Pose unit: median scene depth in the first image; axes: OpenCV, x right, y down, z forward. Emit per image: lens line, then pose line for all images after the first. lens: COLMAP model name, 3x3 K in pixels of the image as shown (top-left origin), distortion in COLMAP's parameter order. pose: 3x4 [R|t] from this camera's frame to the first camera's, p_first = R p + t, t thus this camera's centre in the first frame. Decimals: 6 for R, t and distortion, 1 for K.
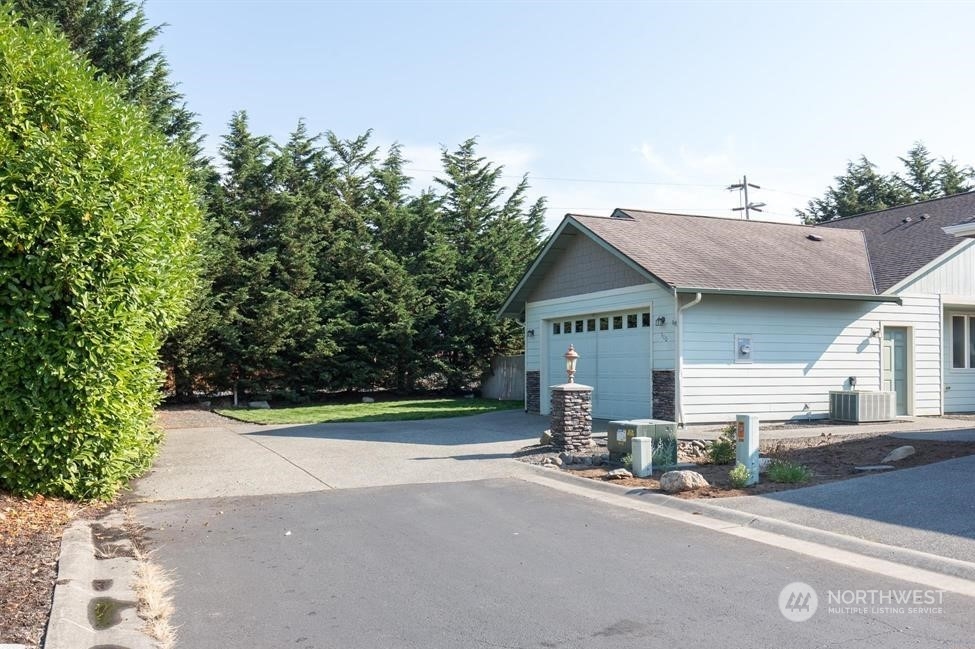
lens RADIAL K [[908.2, 0, 487.5], [0, 908.2, 324.5], [0, 0, 1]] dist [-0.069055, -0.005605]
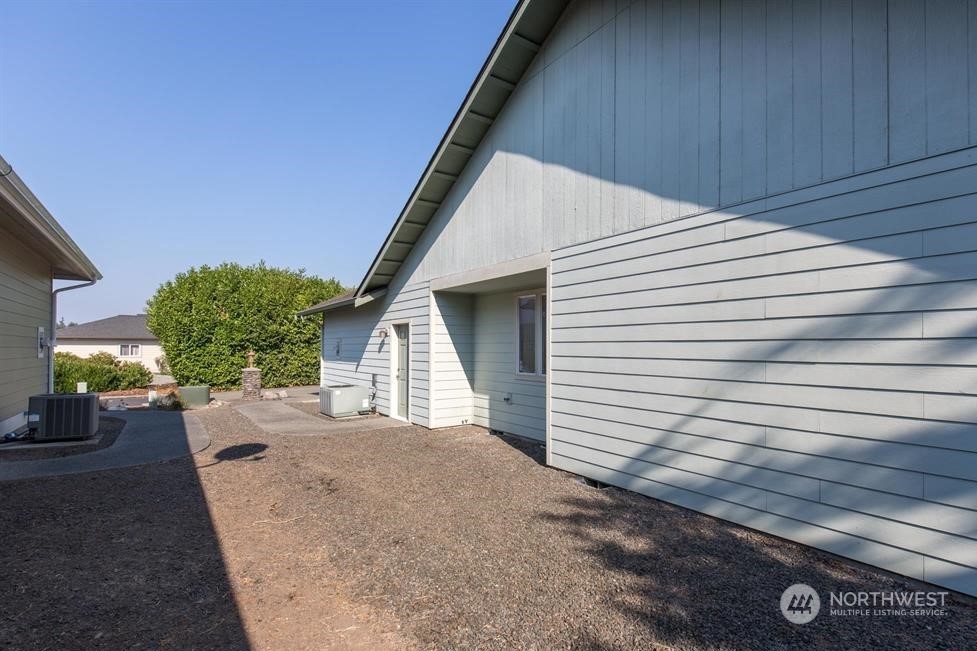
lens RADIAL K [[468.4, 0, 488.5], [0, 468.4, 325.5], [0, 0, 1]] dist [0.002482, -0.000341]
pose [[0.197636, -0.046735, -0.979161, 0.992087], [0.054354, 0.997849, -0.036656, 0.027579], [0.978767, -0.045977, 0.199751, 1.021204]]
